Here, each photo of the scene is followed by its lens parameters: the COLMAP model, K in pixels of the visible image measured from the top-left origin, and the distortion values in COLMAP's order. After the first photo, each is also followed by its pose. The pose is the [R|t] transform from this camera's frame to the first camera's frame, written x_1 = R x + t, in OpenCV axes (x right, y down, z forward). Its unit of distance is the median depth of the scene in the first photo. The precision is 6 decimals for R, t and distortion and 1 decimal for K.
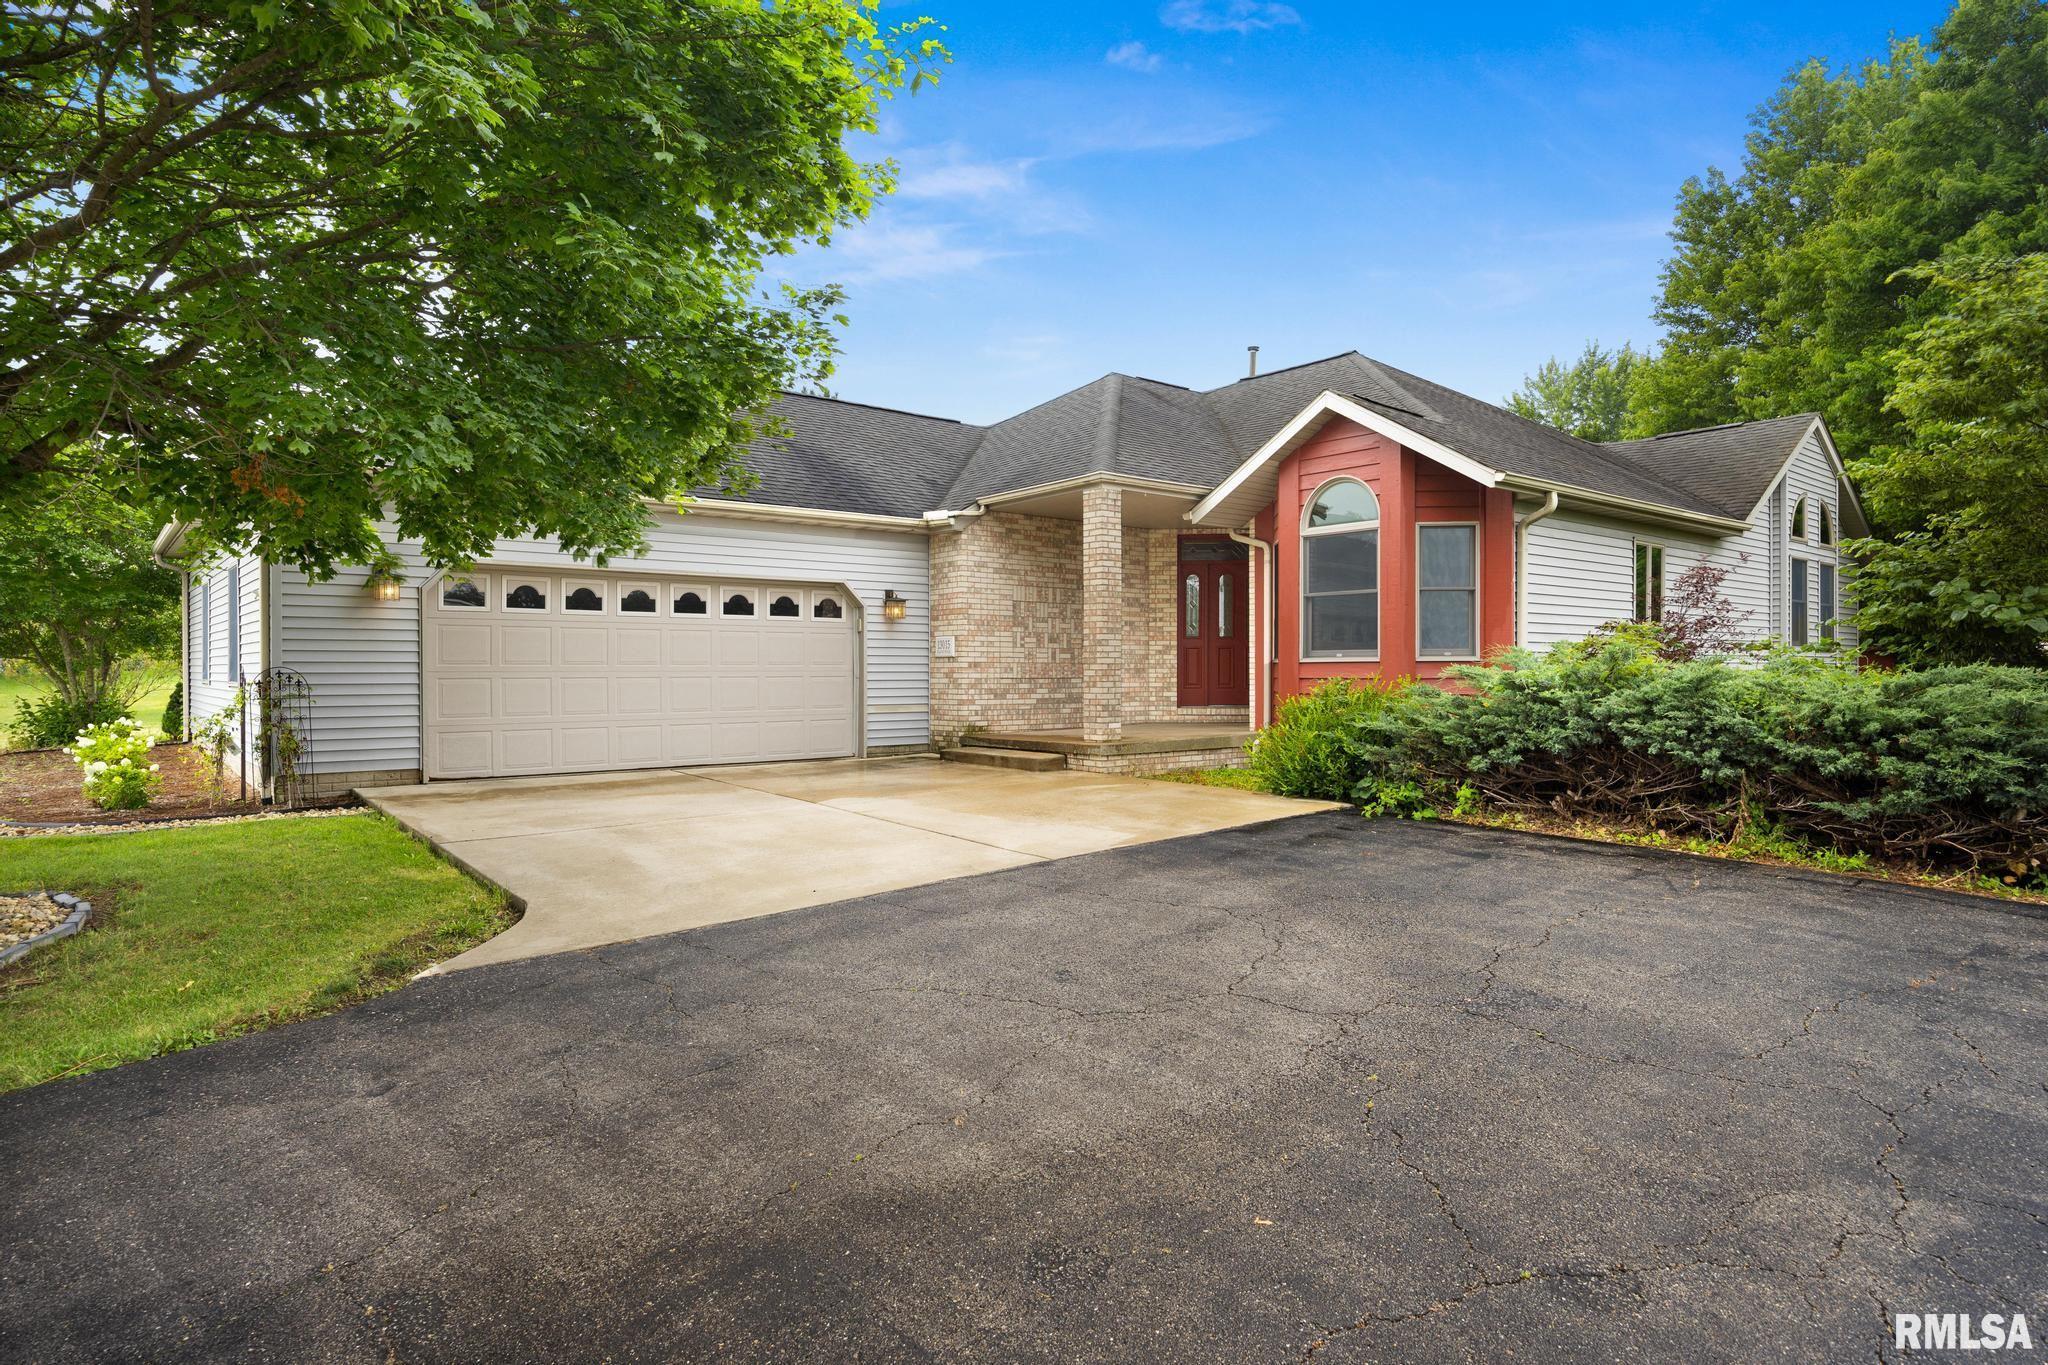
lens RADIAL K [[1144.6, 0, 1024.0], [0, 1144.6, 682.5], [0, 0, 1]] dist [-0.001939, -0.000574]
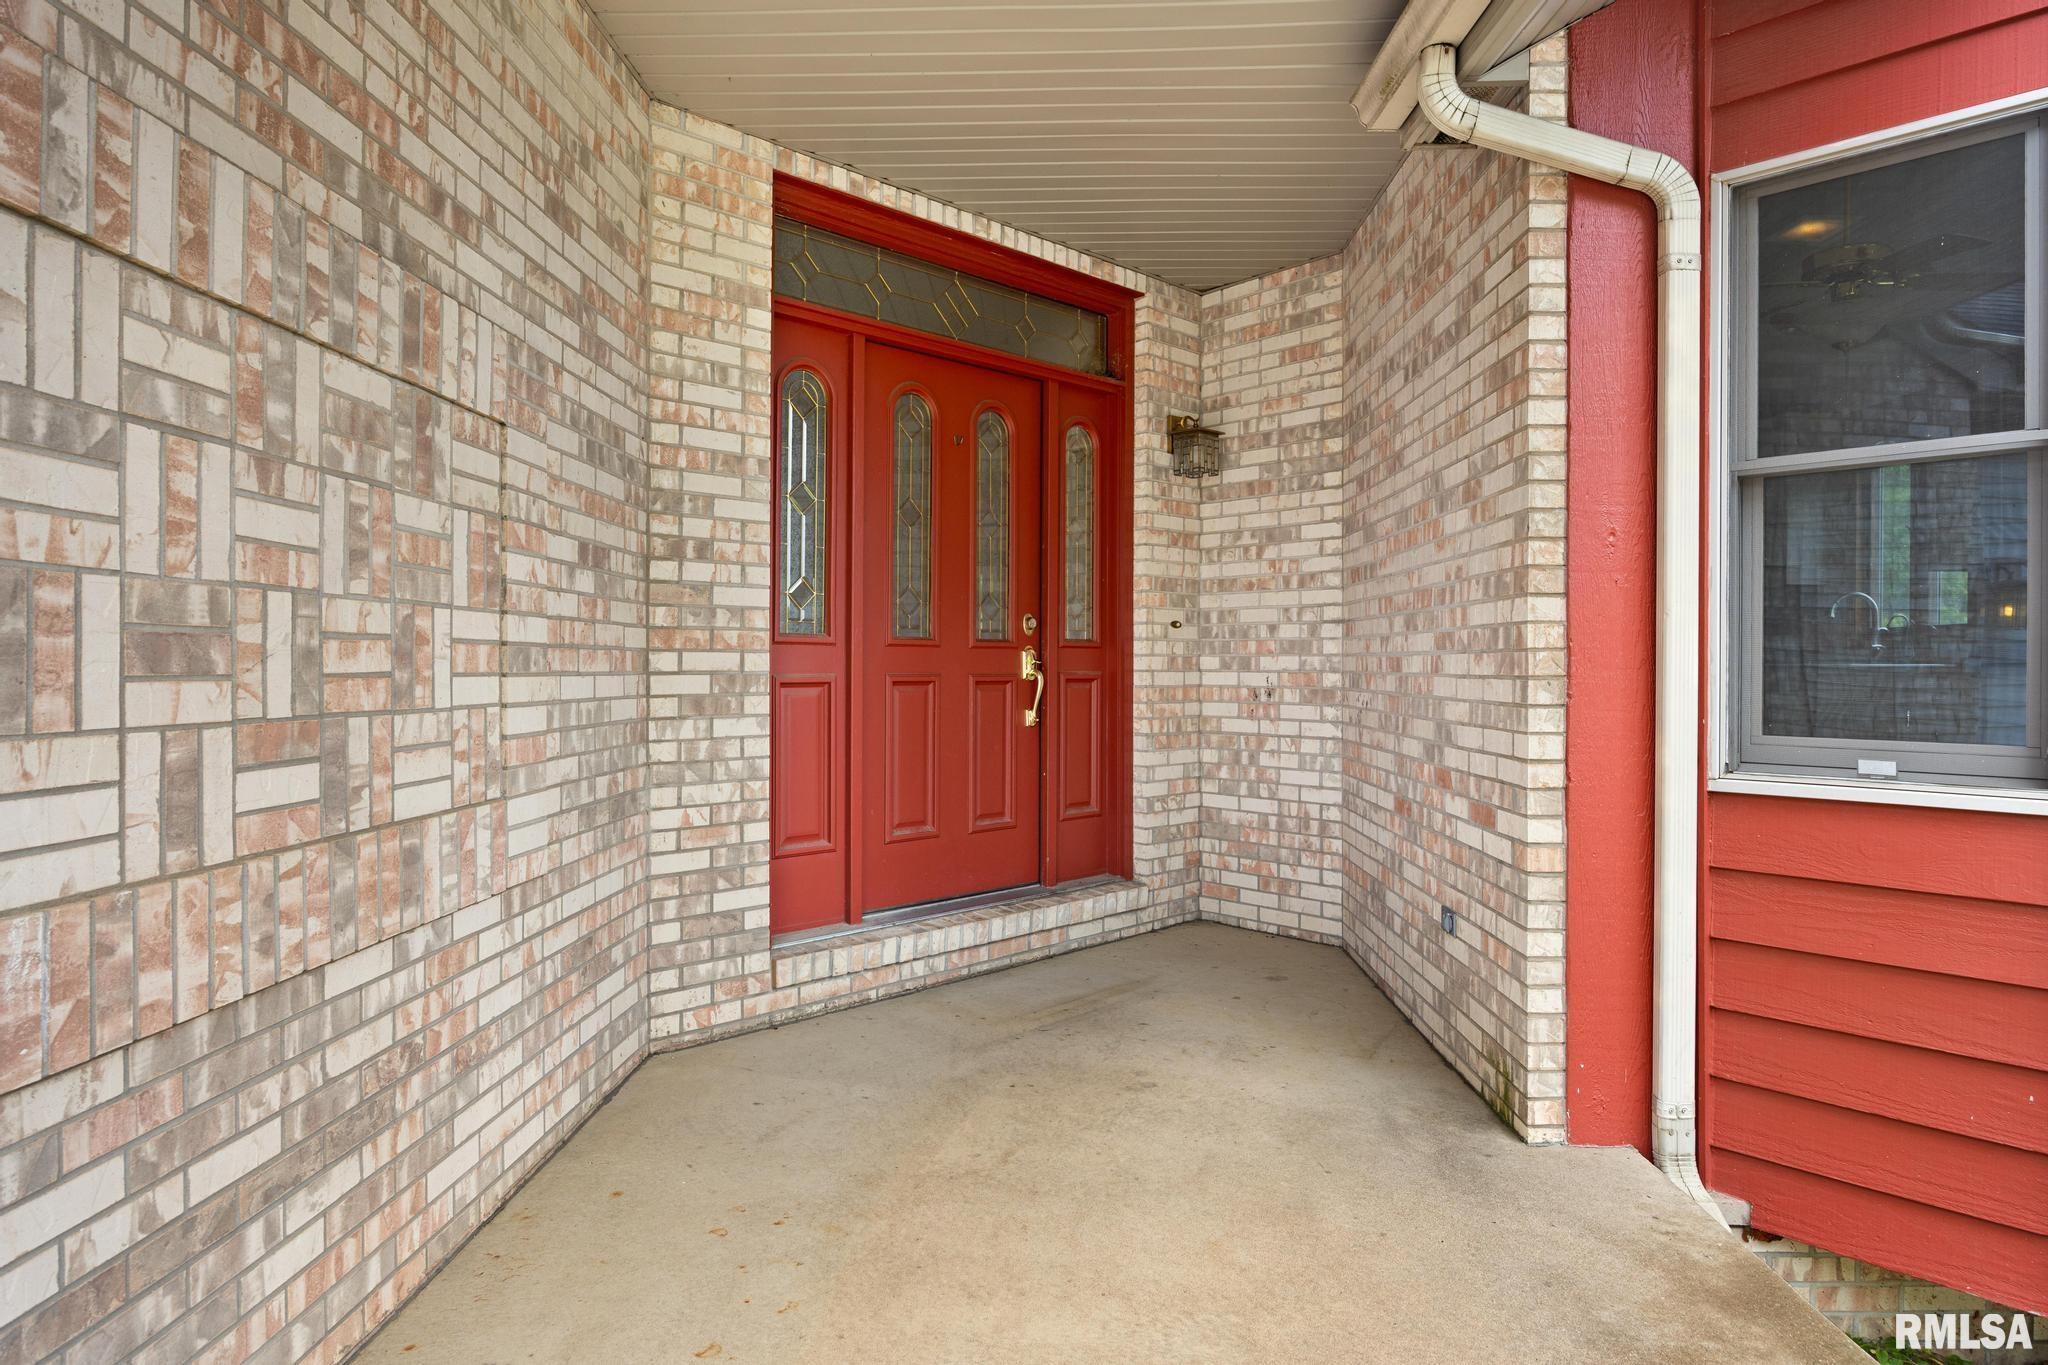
lens RADIAL K [[1144.6, 0, 1024.0], [0, 1144.6, 682.5], [0, 0, 1]] dist [-0.001939, -0.000574]
pose [[0.643563, -0.007979, 0.765351, -0.003626], [0.002317, 0.999961, 0.008477, -0.034760], [-0.765390, -0.003682, 0.643557, 0.877836]]
